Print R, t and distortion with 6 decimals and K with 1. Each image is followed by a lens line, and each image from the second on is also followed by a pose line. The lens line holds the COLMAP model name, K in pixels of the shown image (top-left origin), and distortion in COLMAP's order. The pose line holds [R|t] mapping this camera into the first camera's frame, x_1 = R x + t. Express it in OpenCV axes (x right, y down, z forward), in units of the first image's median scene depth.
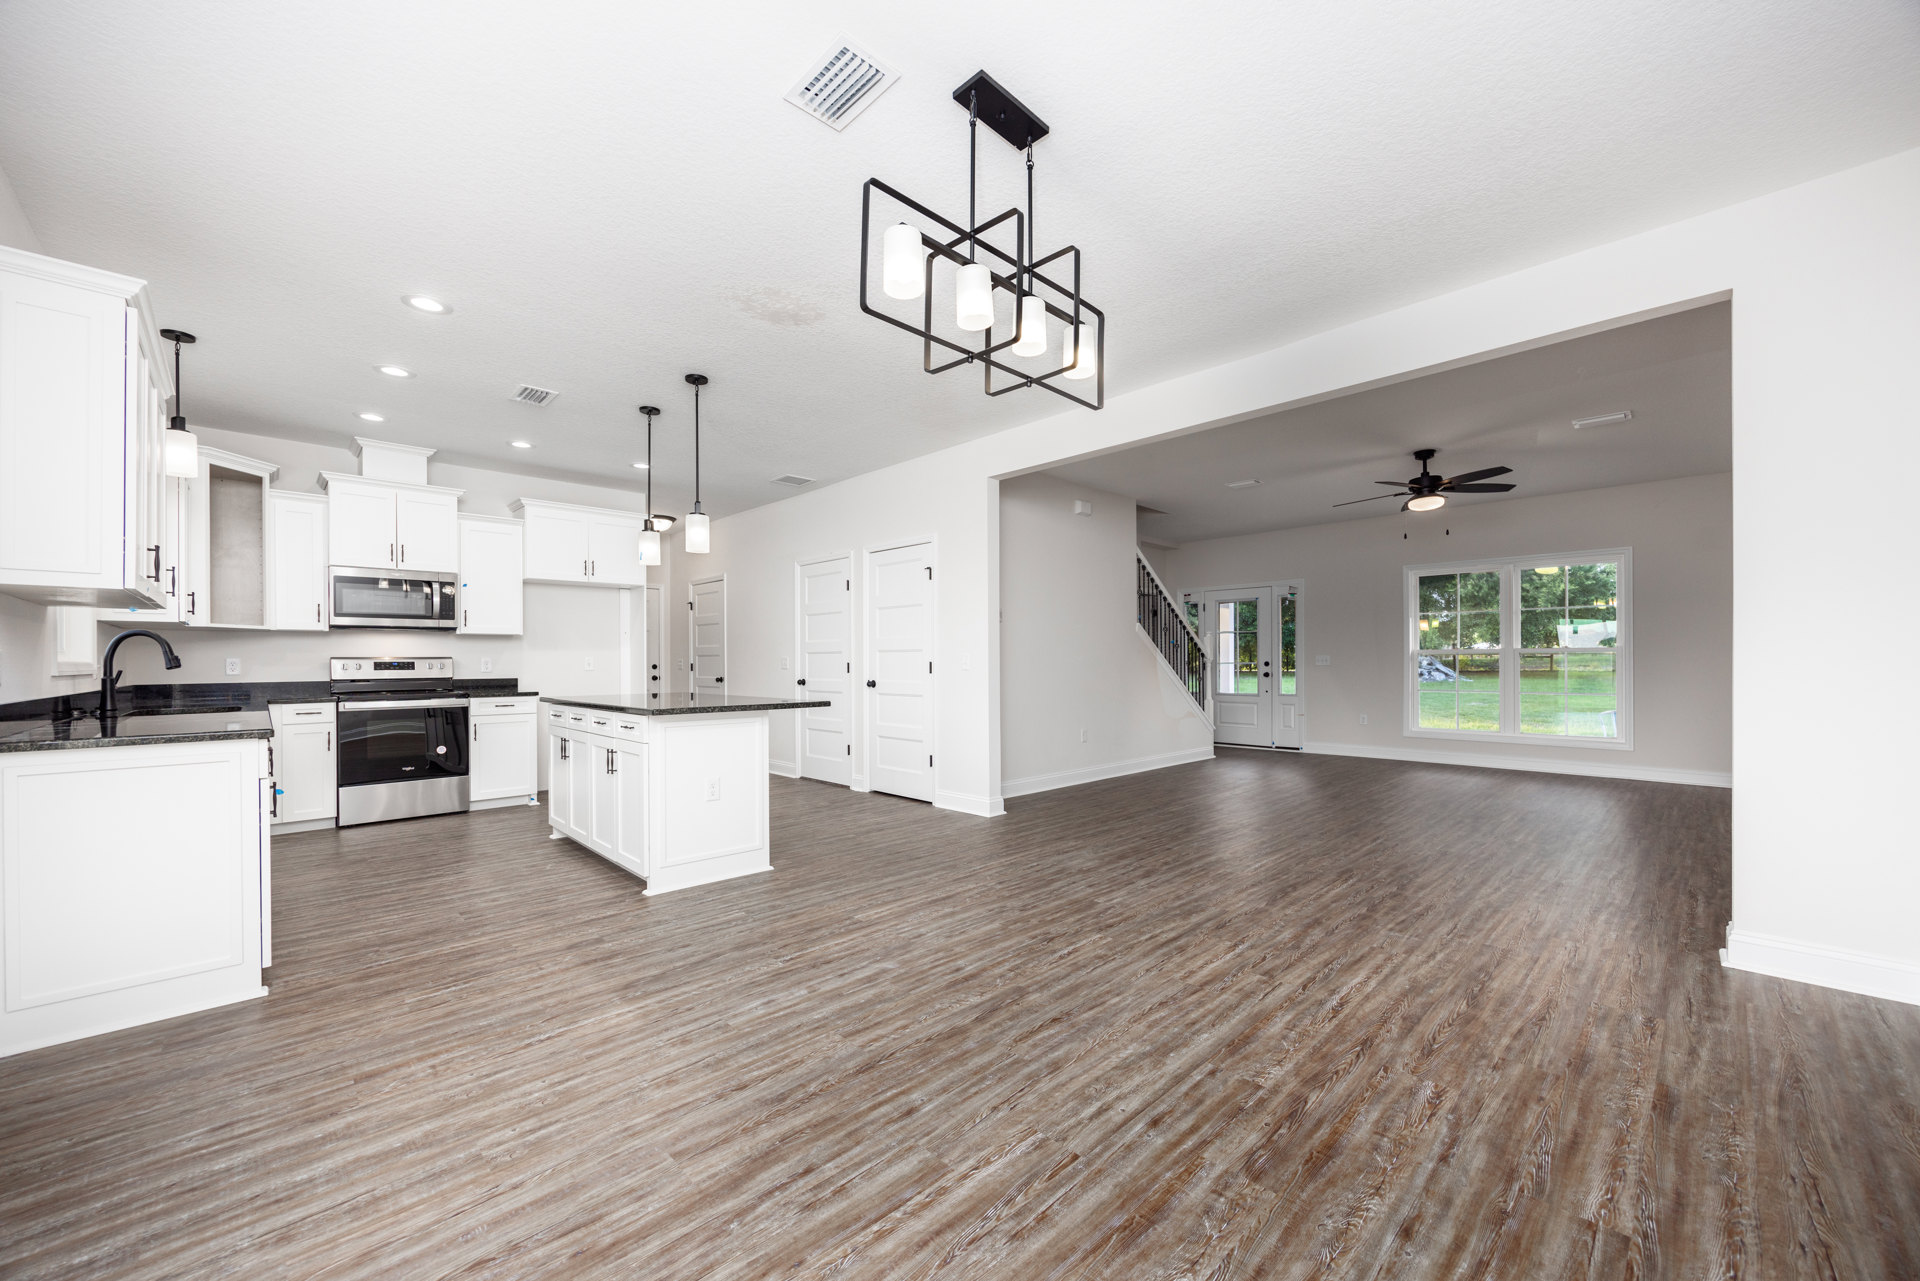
lens RADIAL K [[732.0, 0, 966.1], [0, 732.0, 661.4], [0, 0, 1]] dist [0.000157, 0.000031]
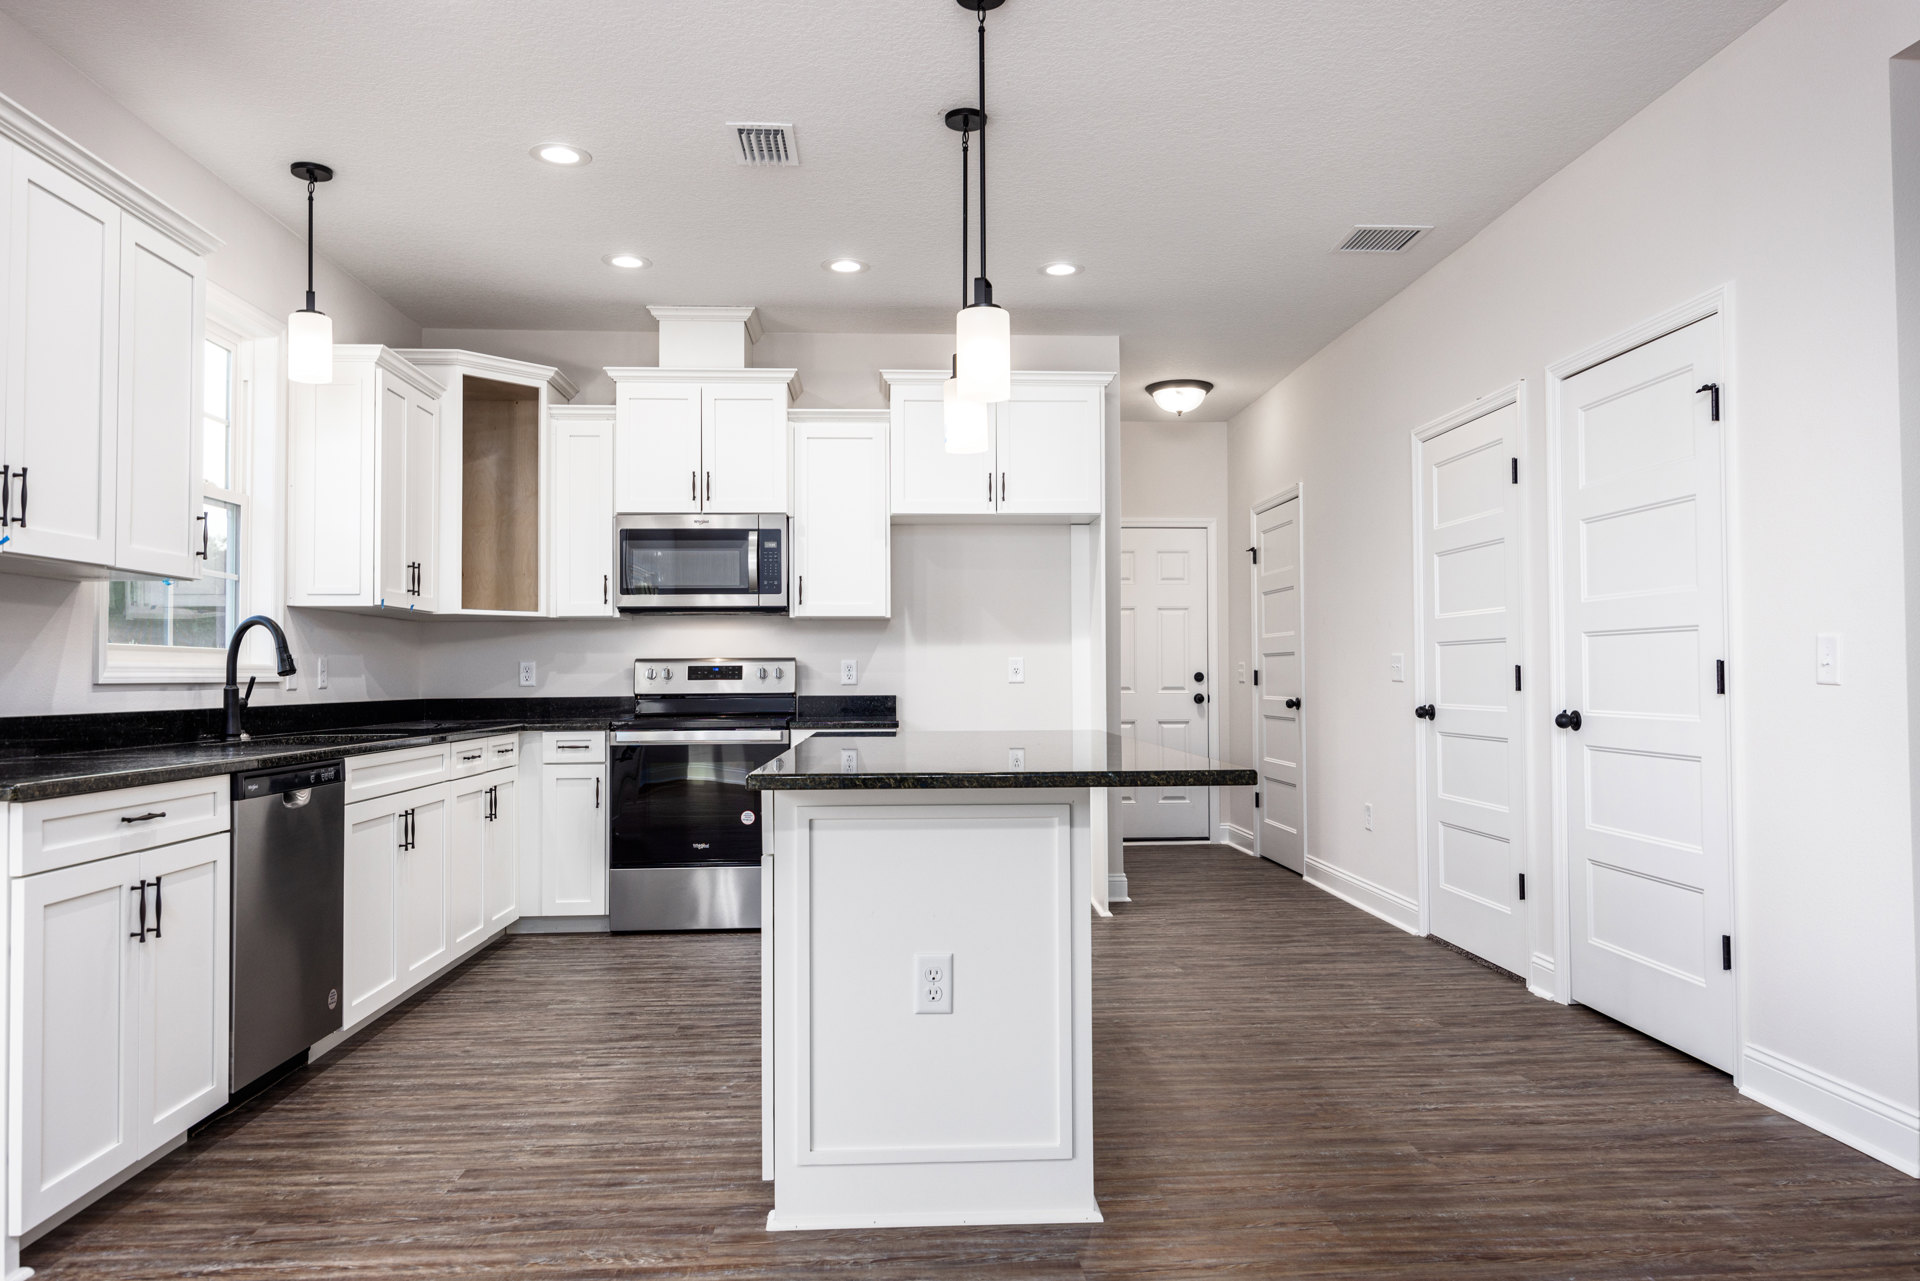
lens RADIAL K [[1275.8, 0, 984.9], [0, 1275.8, 638.5], [0, 0, 1]] dist [-0.002313, -0.000559]
pose [[0.759168, -0.018380, -0.650636, 0.085135], [0.001749, 0.999655, -0.026198, 0.005923], [0.650893, 0.018751, 0.758938, 0.354802]]
